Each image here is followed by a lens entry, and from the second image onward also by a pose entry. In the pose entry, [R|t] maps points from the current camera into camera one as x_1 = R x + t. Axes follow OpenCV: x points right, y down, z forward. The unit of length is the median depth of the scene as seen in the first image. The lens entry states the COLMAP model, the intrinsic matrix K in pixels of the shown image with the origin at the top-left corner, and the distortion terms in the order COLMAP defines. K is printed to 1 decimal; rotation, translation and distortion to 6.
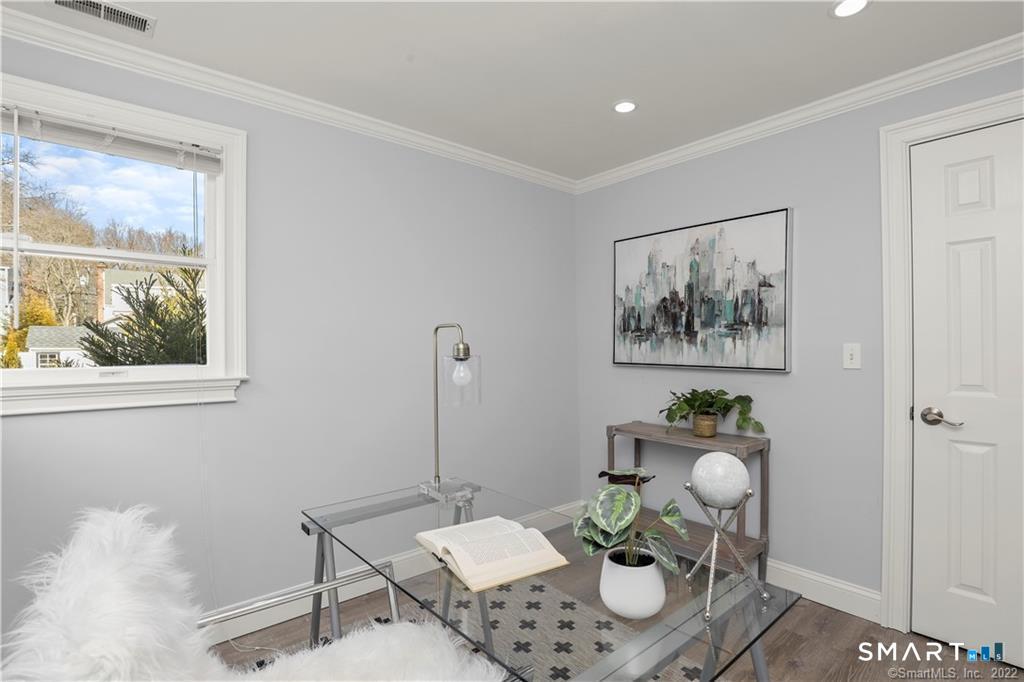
lens RADIAL K [[481.4, 0, 514.3], [0, 481.4, 344.9], [0, 0, 1]] dist [-0.025805, -0.000903]
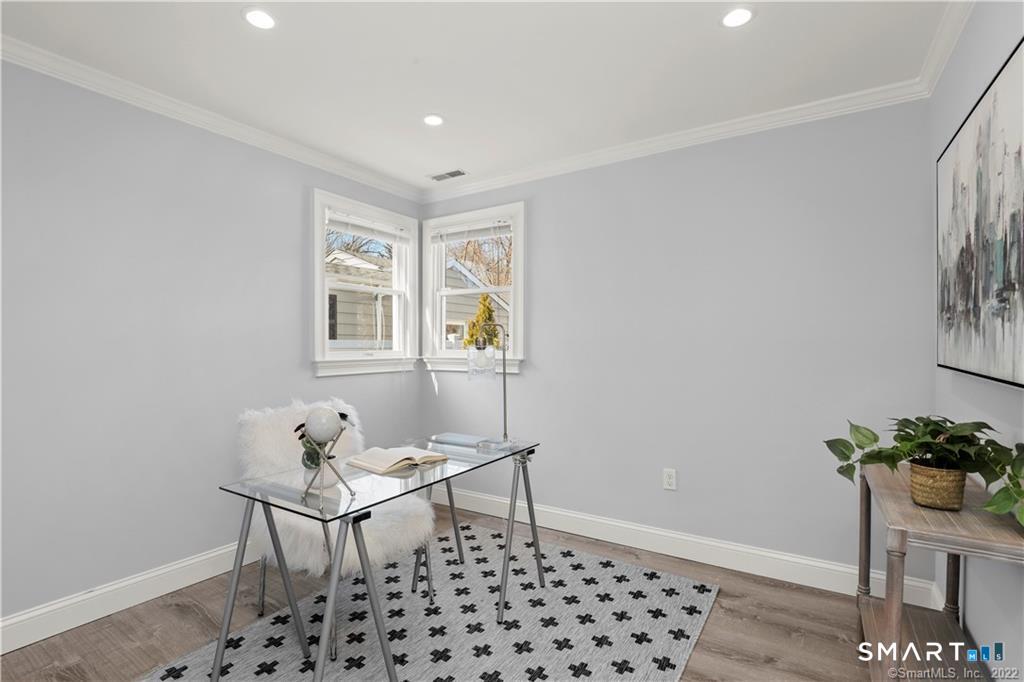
lens RADIAL K [[481.4, 0, 513.3], [0, 481.4, 341.9], [0, 0, 1]] dist [-0.025805, -0.000903]
pose [[0.304203, 0.002434, -0.952604, 0.838985], [0.006321, 0.999970, 0.004574, 0.003839], [0.952586, -0.007412, 0.304178, 0.444571]]
